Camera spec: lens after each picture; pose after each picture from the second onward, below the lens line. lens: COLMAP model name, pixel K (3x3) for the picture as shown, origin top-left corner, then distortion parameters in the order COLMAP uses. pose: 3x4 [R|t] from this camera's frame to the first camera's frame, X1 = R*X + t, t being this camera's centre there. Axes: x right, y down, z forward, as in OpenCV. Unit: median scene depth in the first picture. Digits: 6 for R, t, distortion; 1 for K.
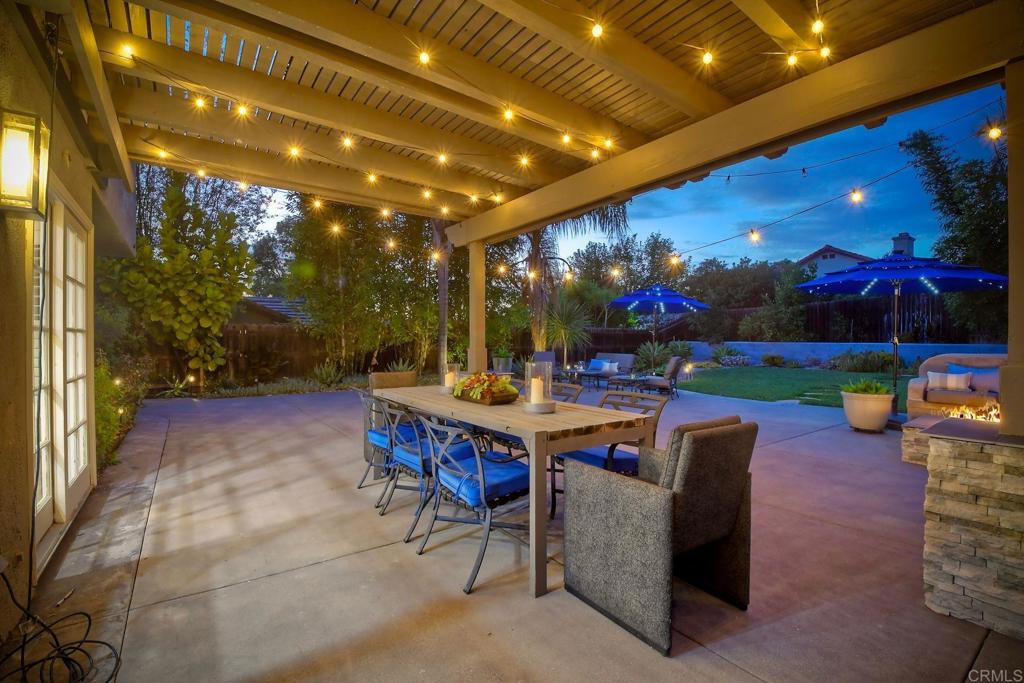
lens RADIAL K [[462.8, 0, 514.2], [0, 462.8, 343.1], [0, 0, 1]] dist [0.023550, -0.026499]
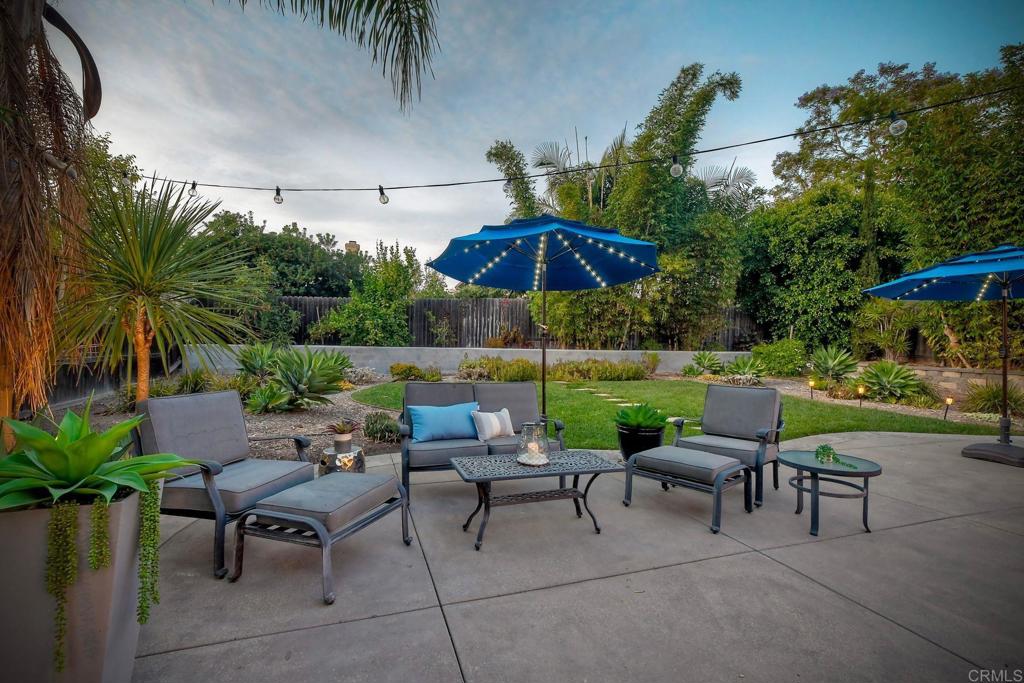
lens RADIAL K [[453.5, 0, 512.0], [0, 453.5, 341.5], [0, 0, 1]] dist [-0.000036, -0.000091]
pose [[0.296436, 0.011010, 0.954989, -0.062000], [-0.006449, 0.999934, -0.009527, -0.004356], [-0.955031, -0.003335, 0.296488, 0.626289]]
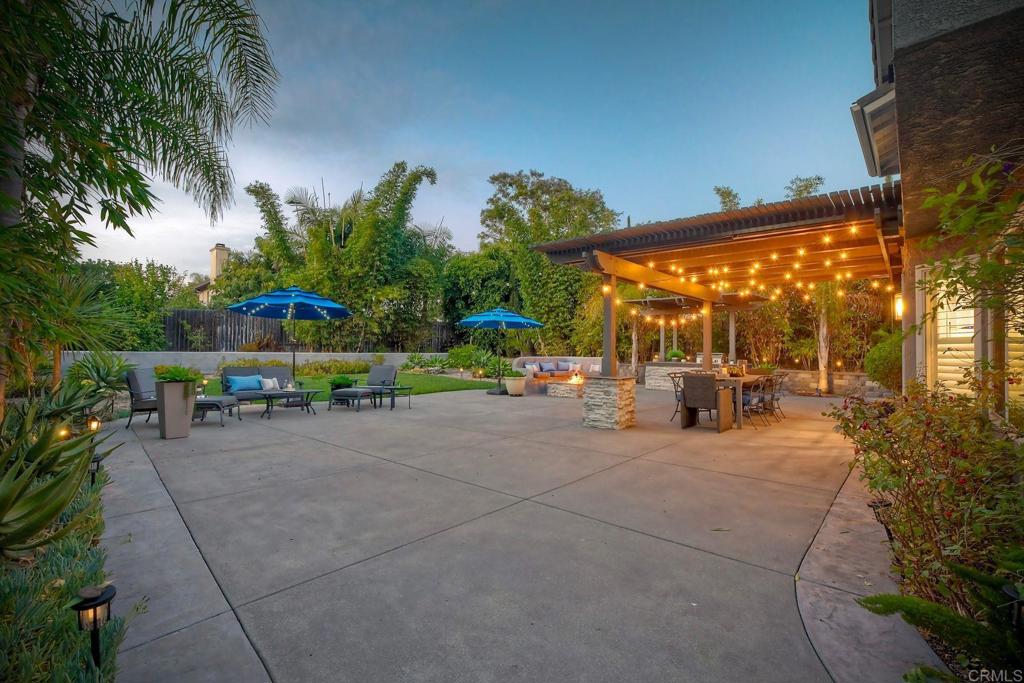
lens RADIAL K [[462.8, 0, 514.2], [0, 462.8, 343.1], [0, 0, 1]] dist [0.023550, -0.026499]
pose [[-0.209569, 0.015404, 0.977673, -0.436154], [0.000661, 0.999878, -0.015612, -0.003443], [-0.977794, -0.002625, -0.209554, 0.537849]]
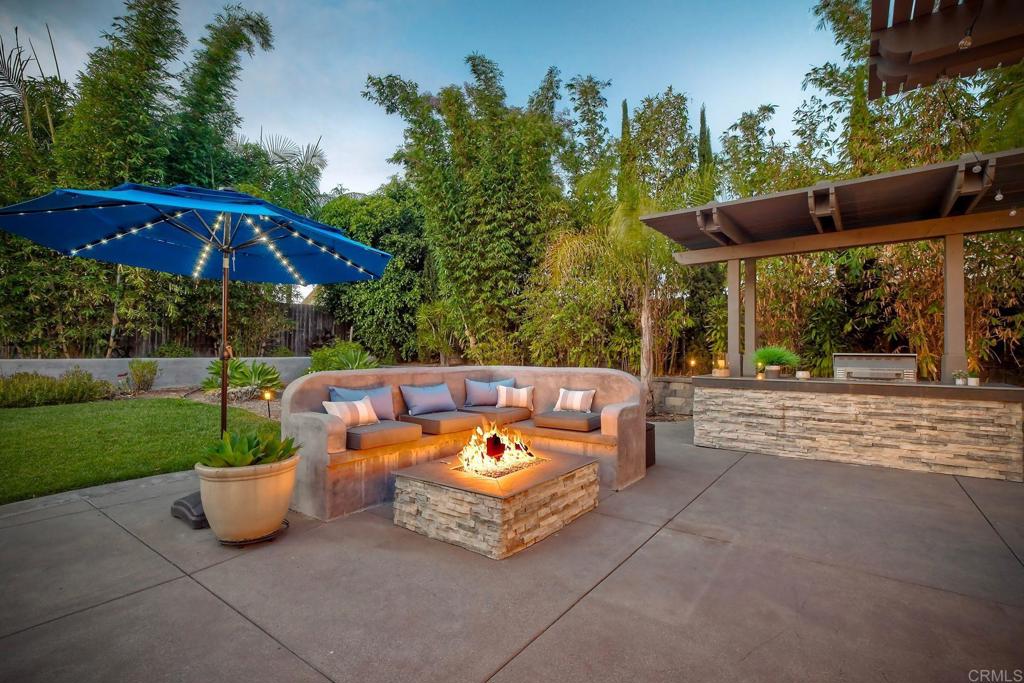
lens RADIAL K [[462.8, 0, 514.2], [0, 462.8, 343.1], [0, 0, 1]] dist [0.023550, -0.026499]
pose [[-0.280547, 0.020609, 0.959619, 0.078911], [0.008579, 0.999783, -0.018963, -0.001201], [-0.959802, 0.002912, -0.280663, 0.336439]]
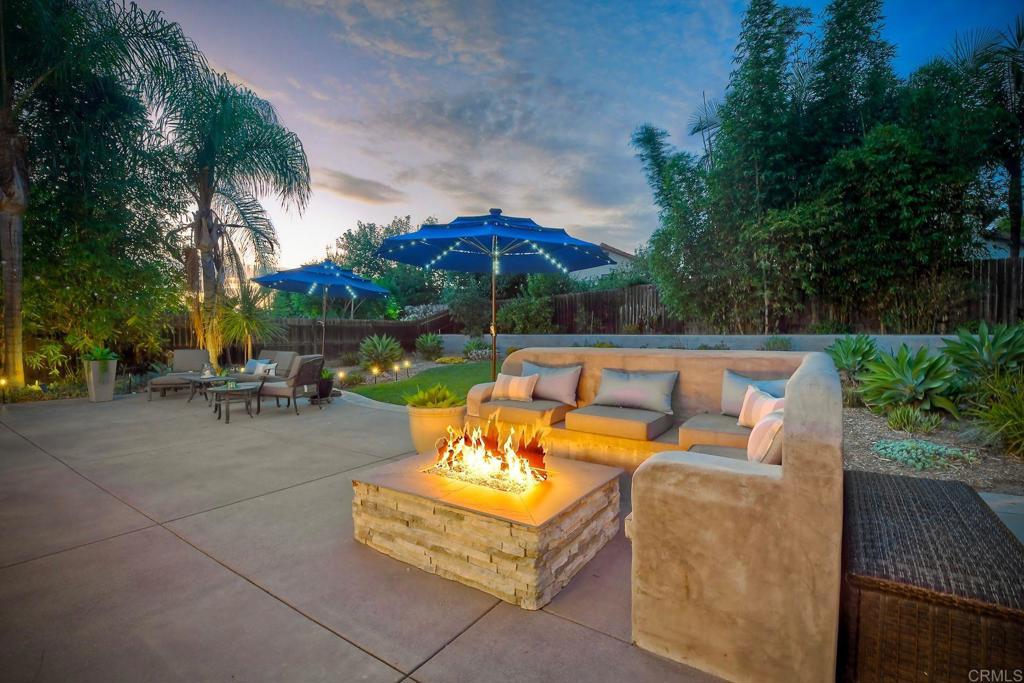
lens RADIAL K [[462.8, 0, 514.2], [0, 462.8, 343.1], [0, 0, 1]] dist [0.023550, -0.026499]
pose [[0.946587, -0.012250, 0.322217, 0.247862], [0.008124, 0.999867, 0.014147, 0.001844], [-0.322347, -0.010774, 0.946560, 0.113543]]
